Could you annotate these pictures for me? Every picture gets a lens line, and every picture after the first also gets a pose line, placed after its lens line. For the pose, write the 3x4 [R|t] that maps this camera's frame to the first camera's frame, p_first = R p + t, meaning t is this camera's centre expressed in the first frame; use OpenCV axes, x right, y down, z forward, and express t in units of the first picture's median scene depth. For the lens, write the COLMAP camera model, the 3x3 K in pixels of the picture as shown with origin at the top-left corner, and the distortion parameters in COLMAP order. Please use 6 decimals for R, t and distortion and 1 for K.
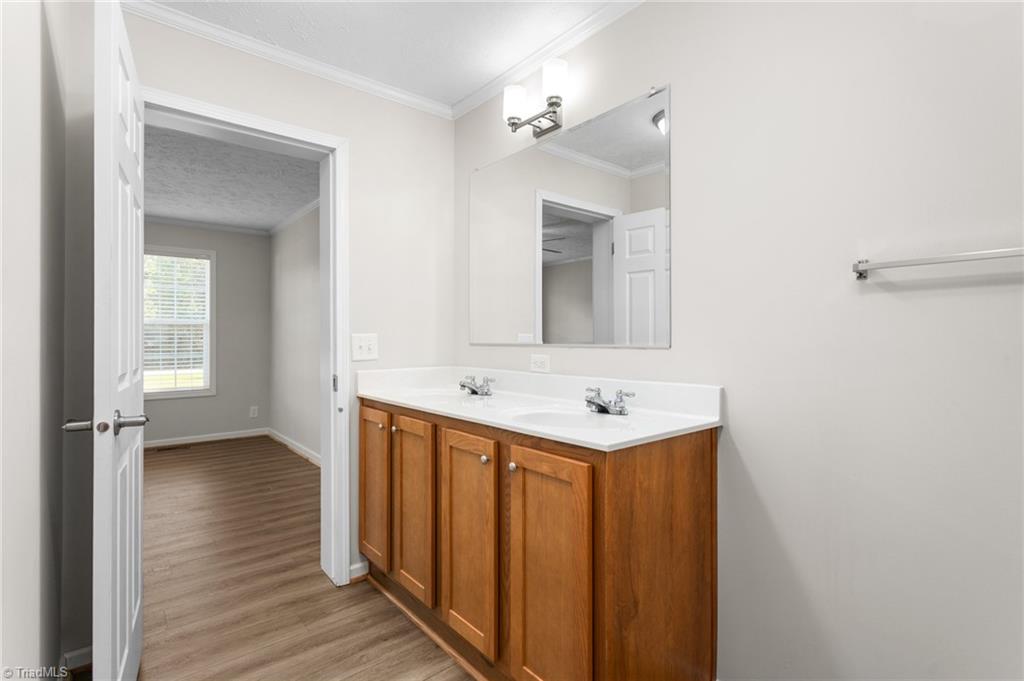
lens RADIAL K [[496.0, 0, 516.9], [0, 496.0, 332.1], [0, 0, 1]] dist [0.012130, 0.000263]
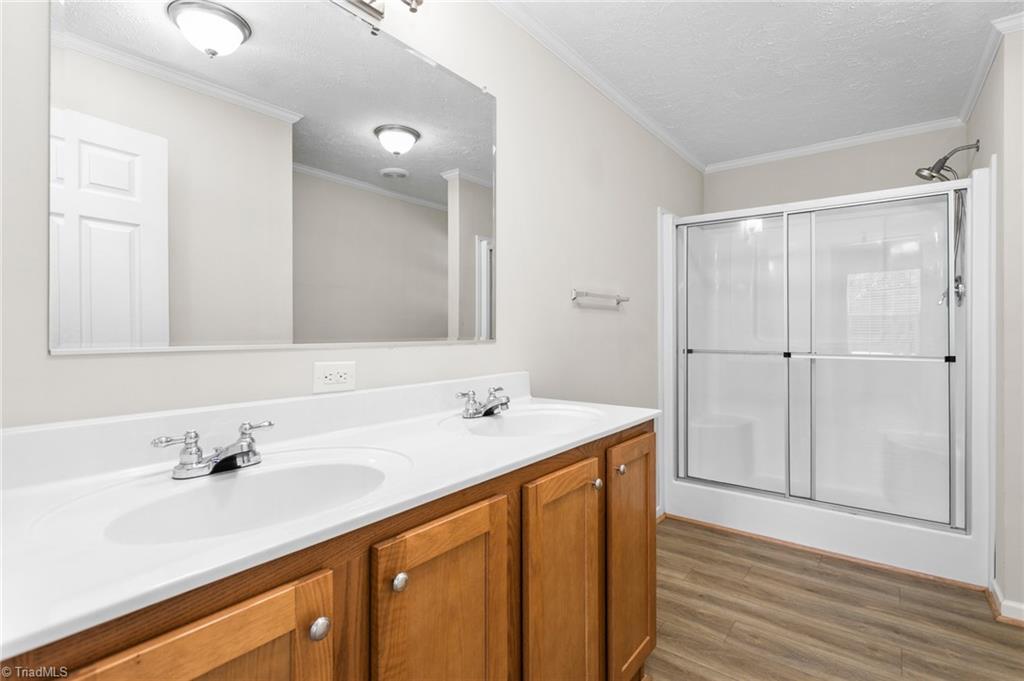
lens RADIAL K [[496.0, 0, 516.9], [0, 496.0, 332.1], [0, 0, 1]] dist [0.012130, 0.000263]
pose [[-0.234542, 0.006364, 0.972085, -0.703565], [-0.005049, 0.999957, -0.007765, 0.017661], [-0.972093, -0.006730, -0.234500, 1.137449]]
